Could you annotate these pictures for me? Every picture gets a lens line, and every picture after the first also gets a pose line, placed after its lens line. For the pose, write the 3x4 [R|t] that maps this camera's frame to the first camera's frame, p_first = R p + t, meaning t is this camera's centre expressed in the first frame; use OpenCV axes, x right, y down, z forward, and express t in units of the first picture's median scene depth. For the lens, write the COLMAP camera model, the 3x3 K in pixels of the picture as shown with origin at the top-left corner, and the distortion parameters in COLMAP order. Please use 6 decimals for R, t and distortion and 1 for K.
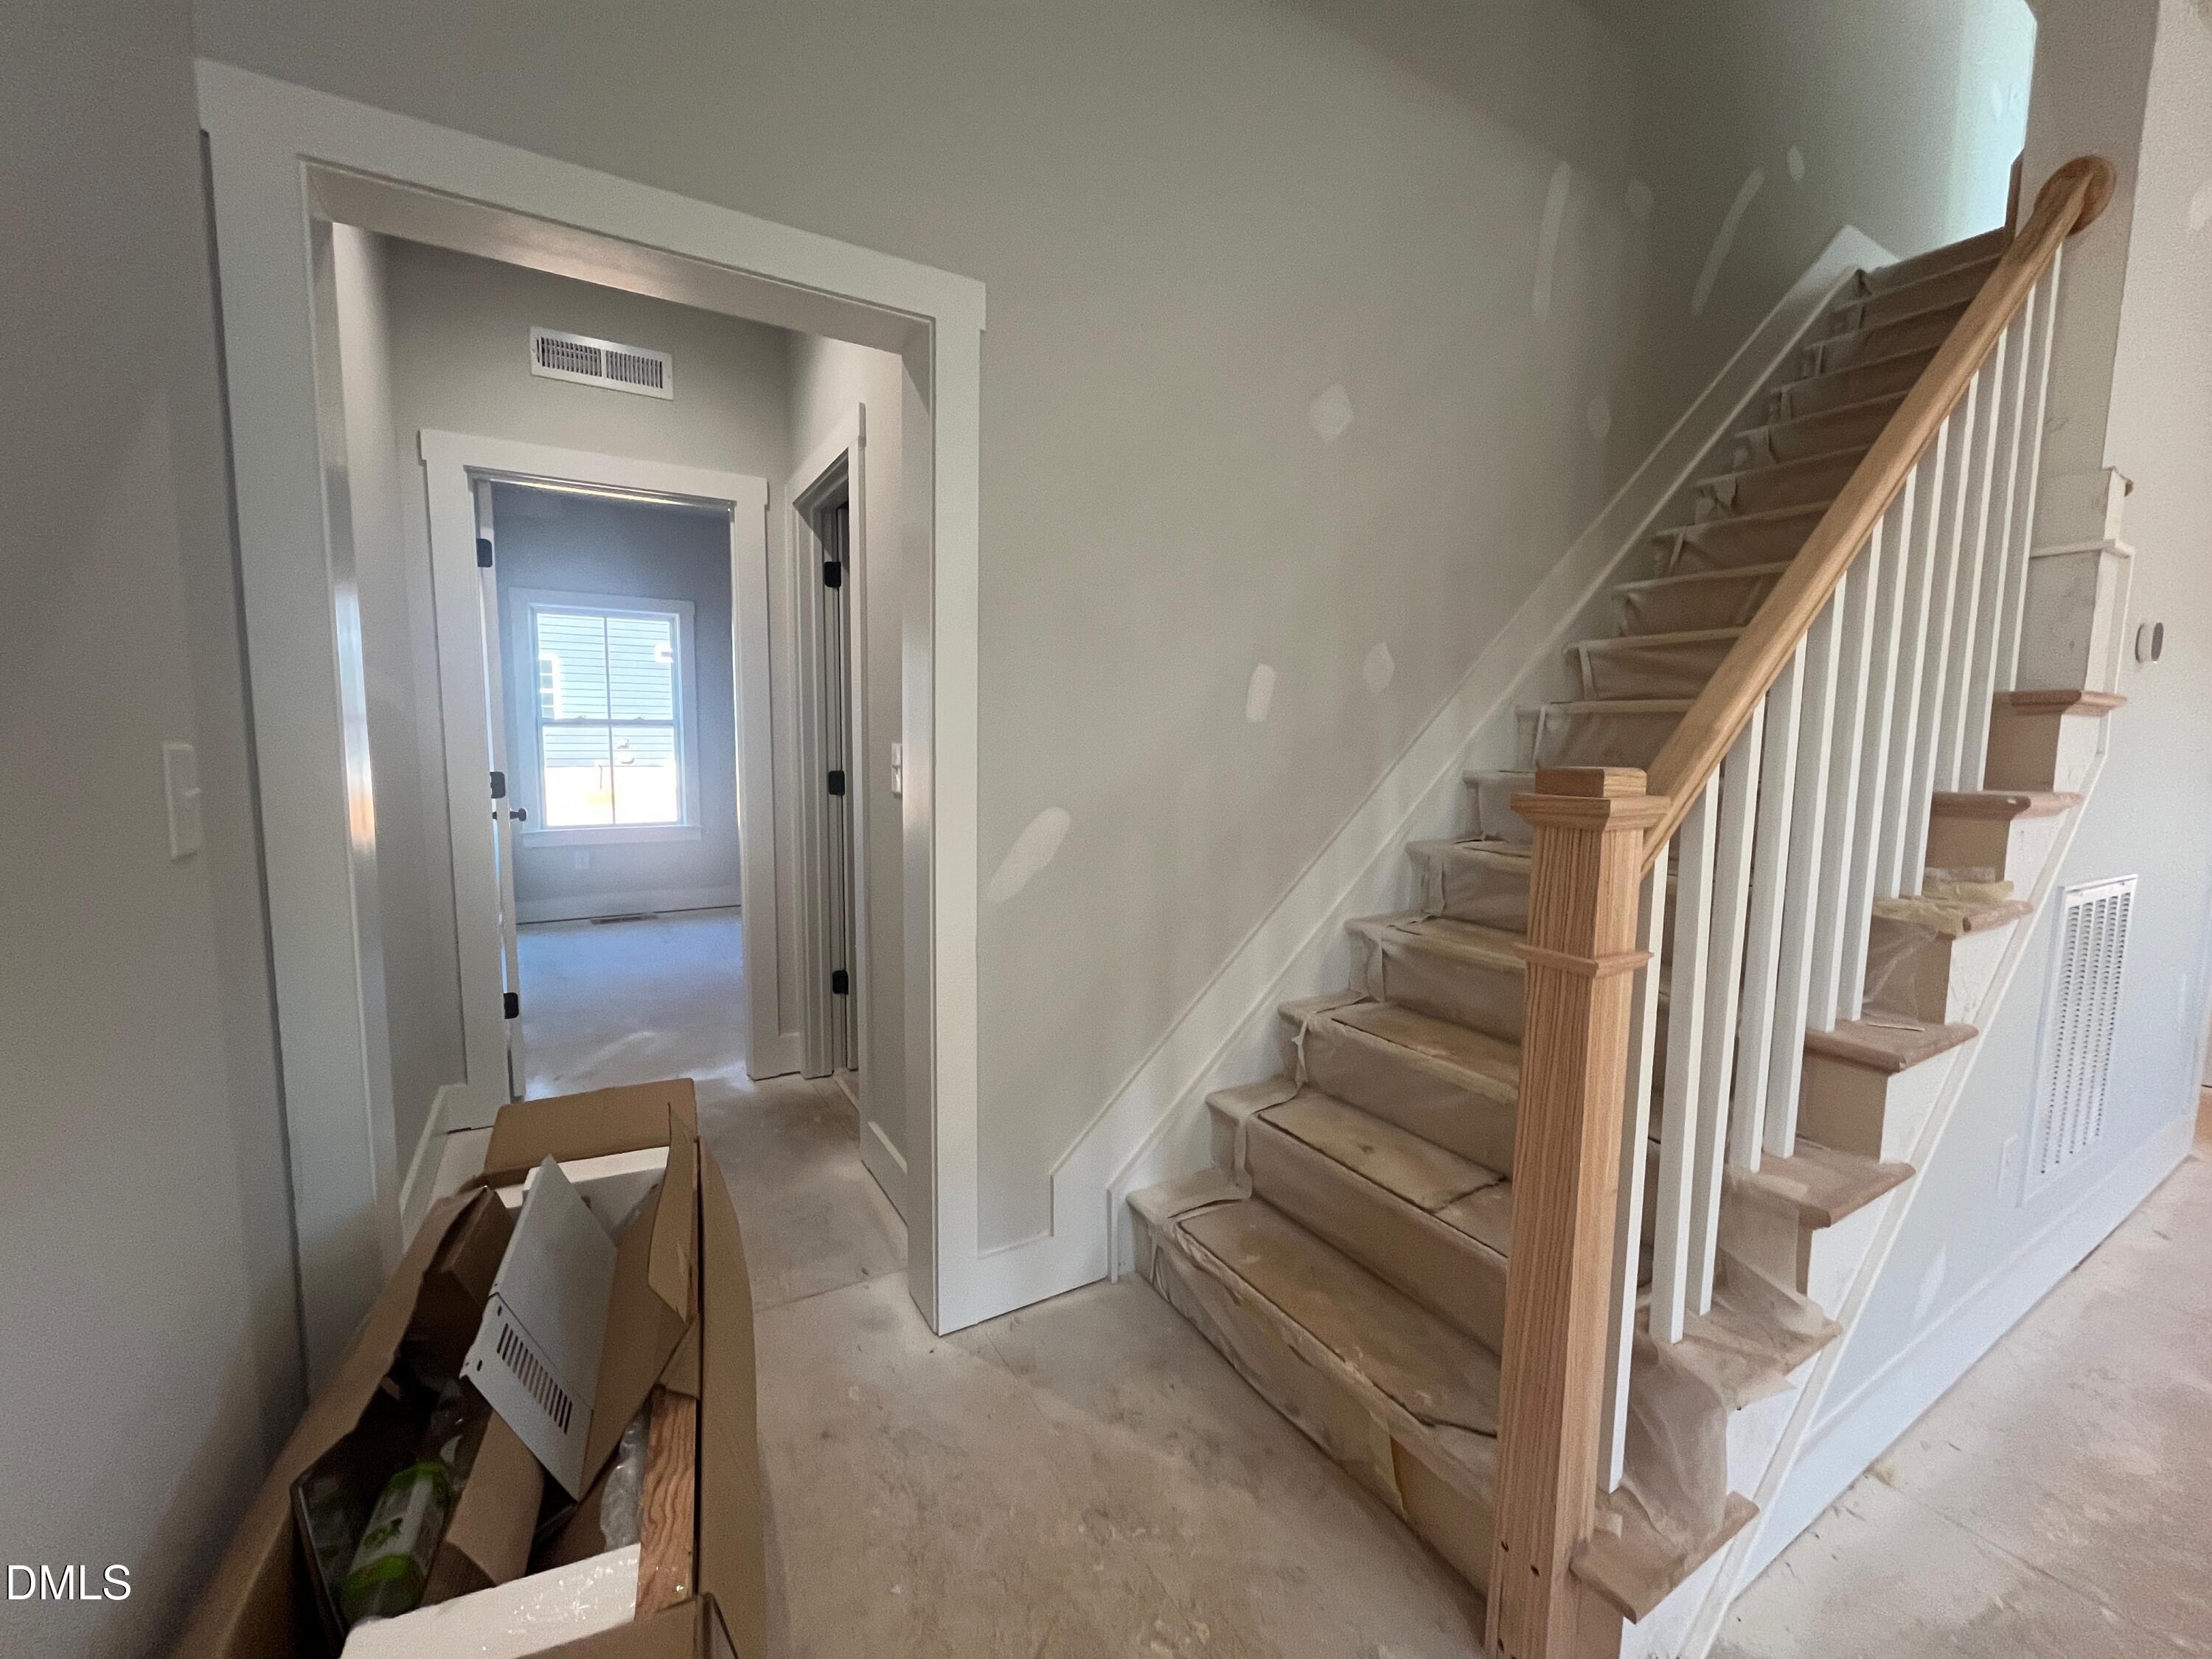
lens RADIAL K [[901.1, 0, 1117.9], [0, 901.1, 822.8], [0, 0, 1]] dist [-0.002496, -0.000568]
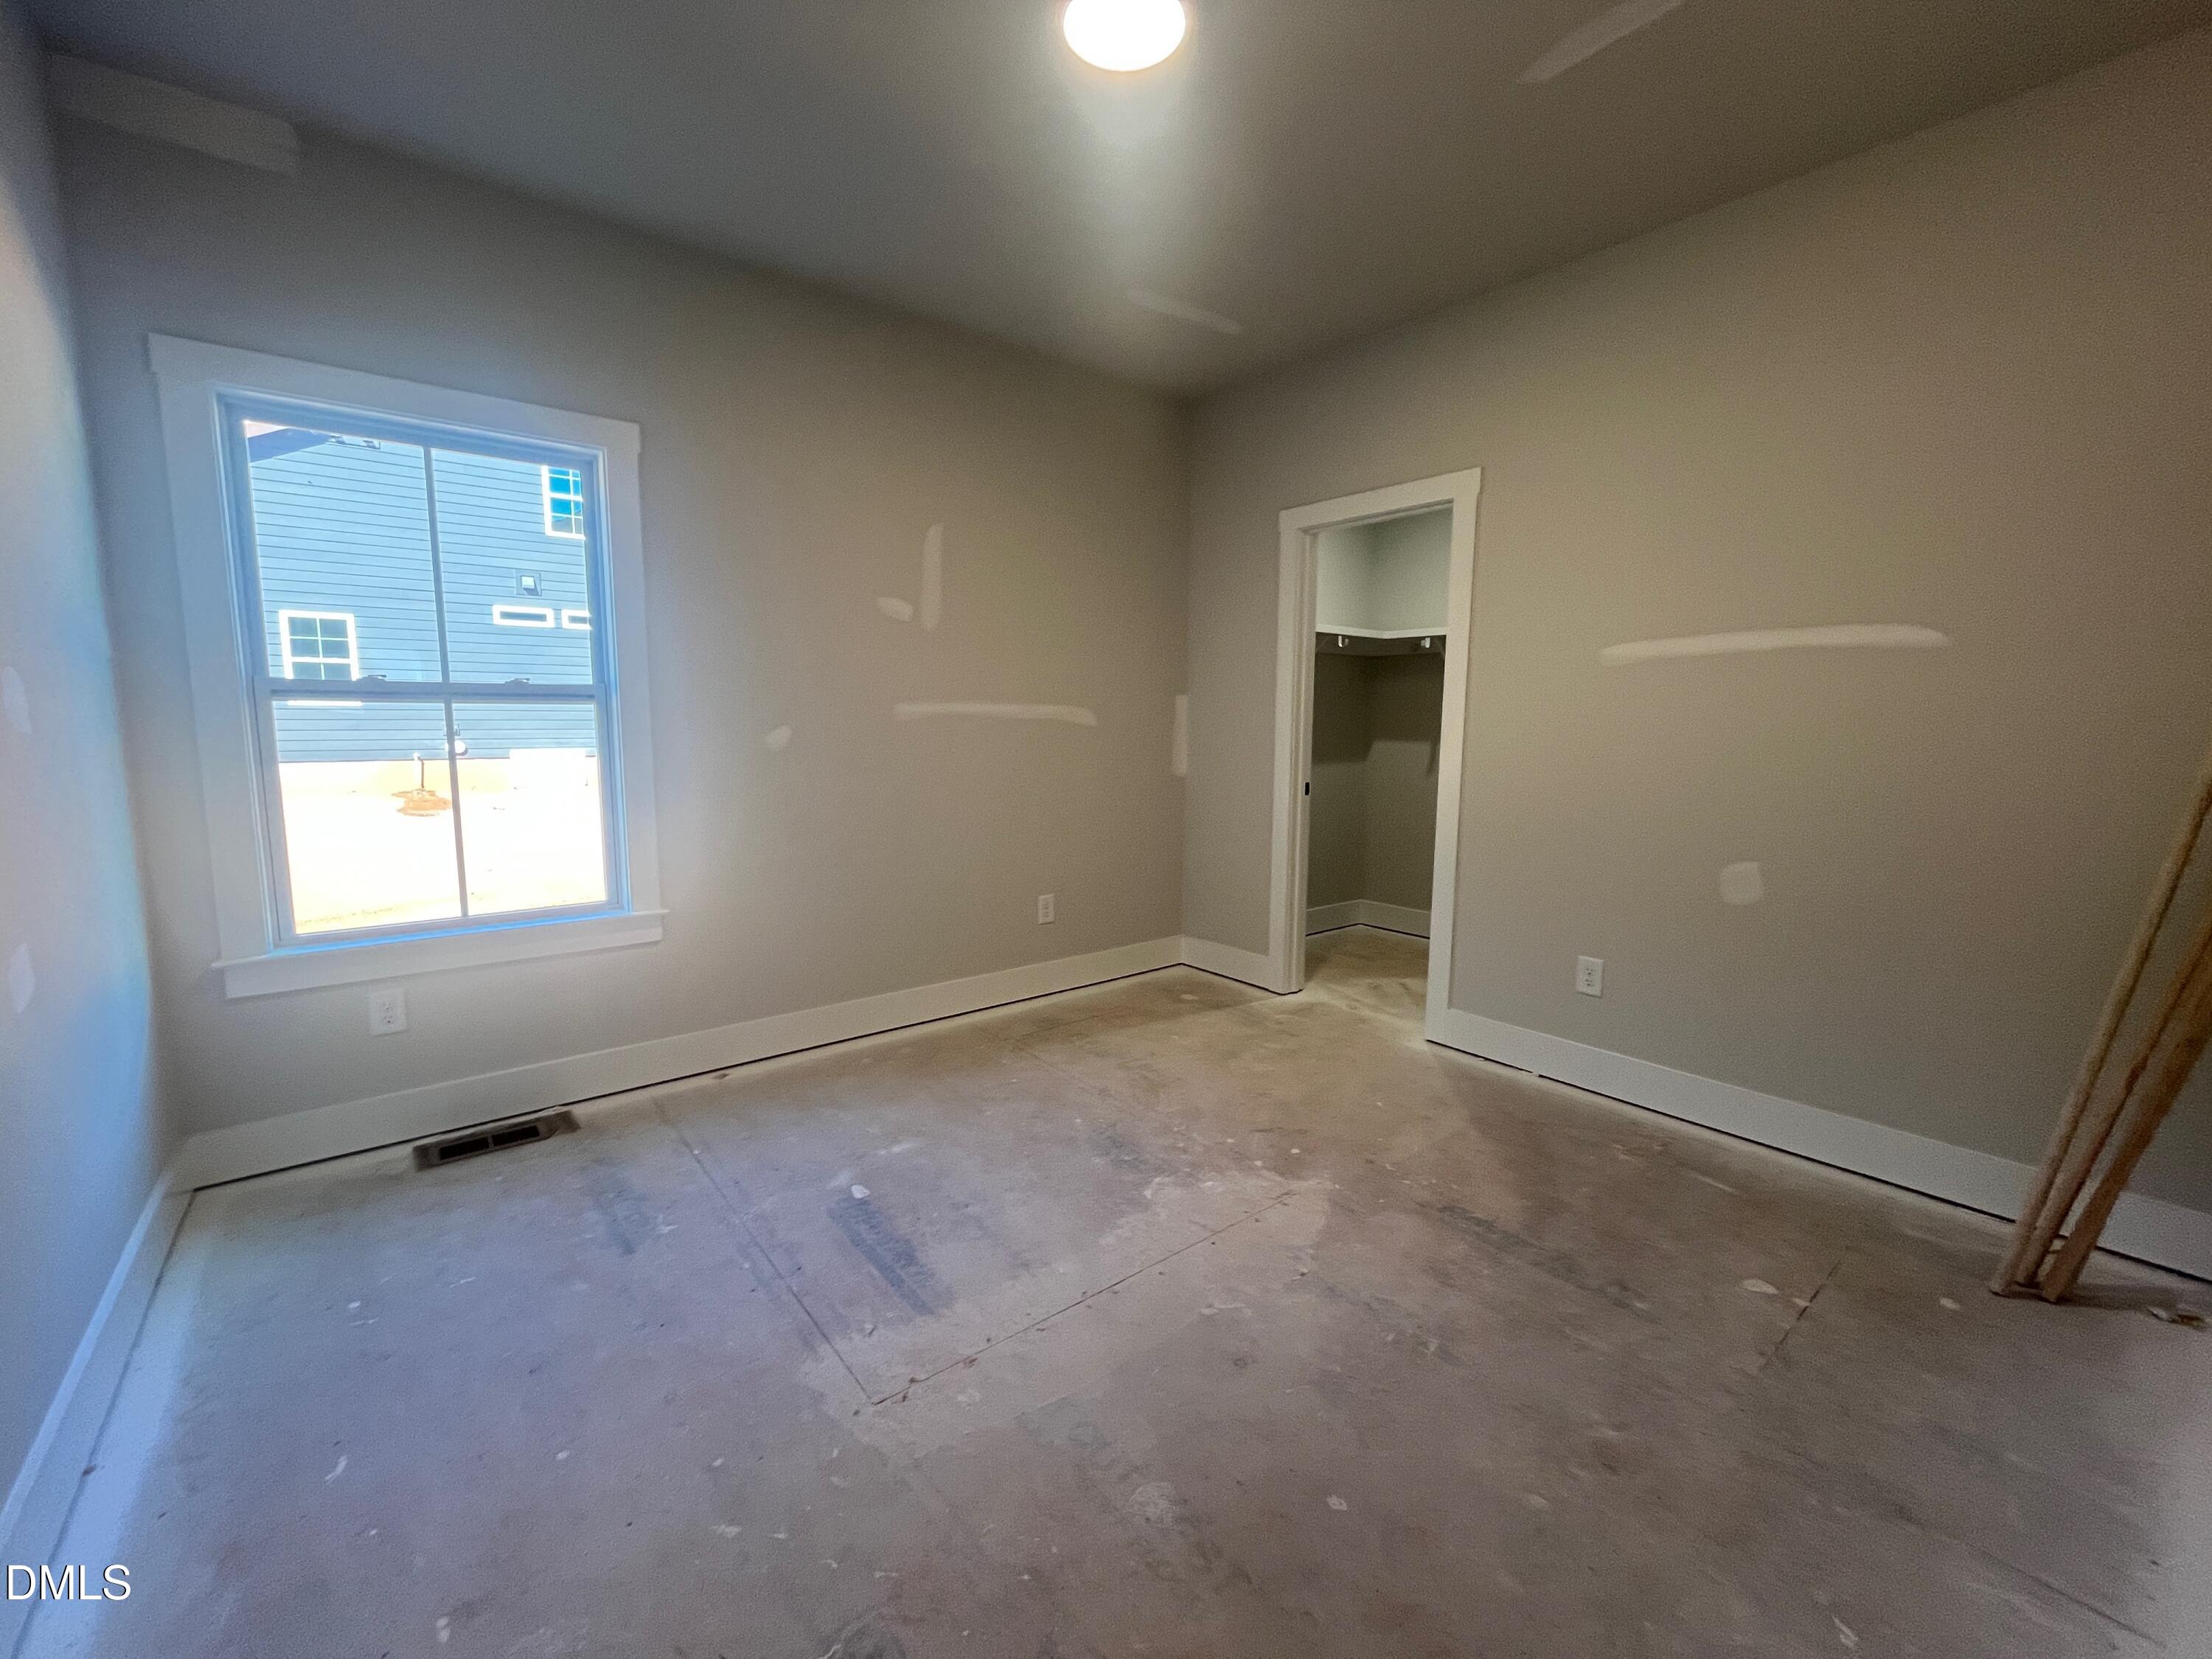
lens RADIAL K [[901.1, 0, 1102.9], [0, 901.1, 831.1], [0, 0, 1]] dist [-0.002496, -0.000568]
pose [[0.991896, -0.019512, 0.125542, -0.188213], [0.015943, 0.999442, 0.029368, -0.031603], [-0.126045, -0.027129, 0.991654, 0.324362]]
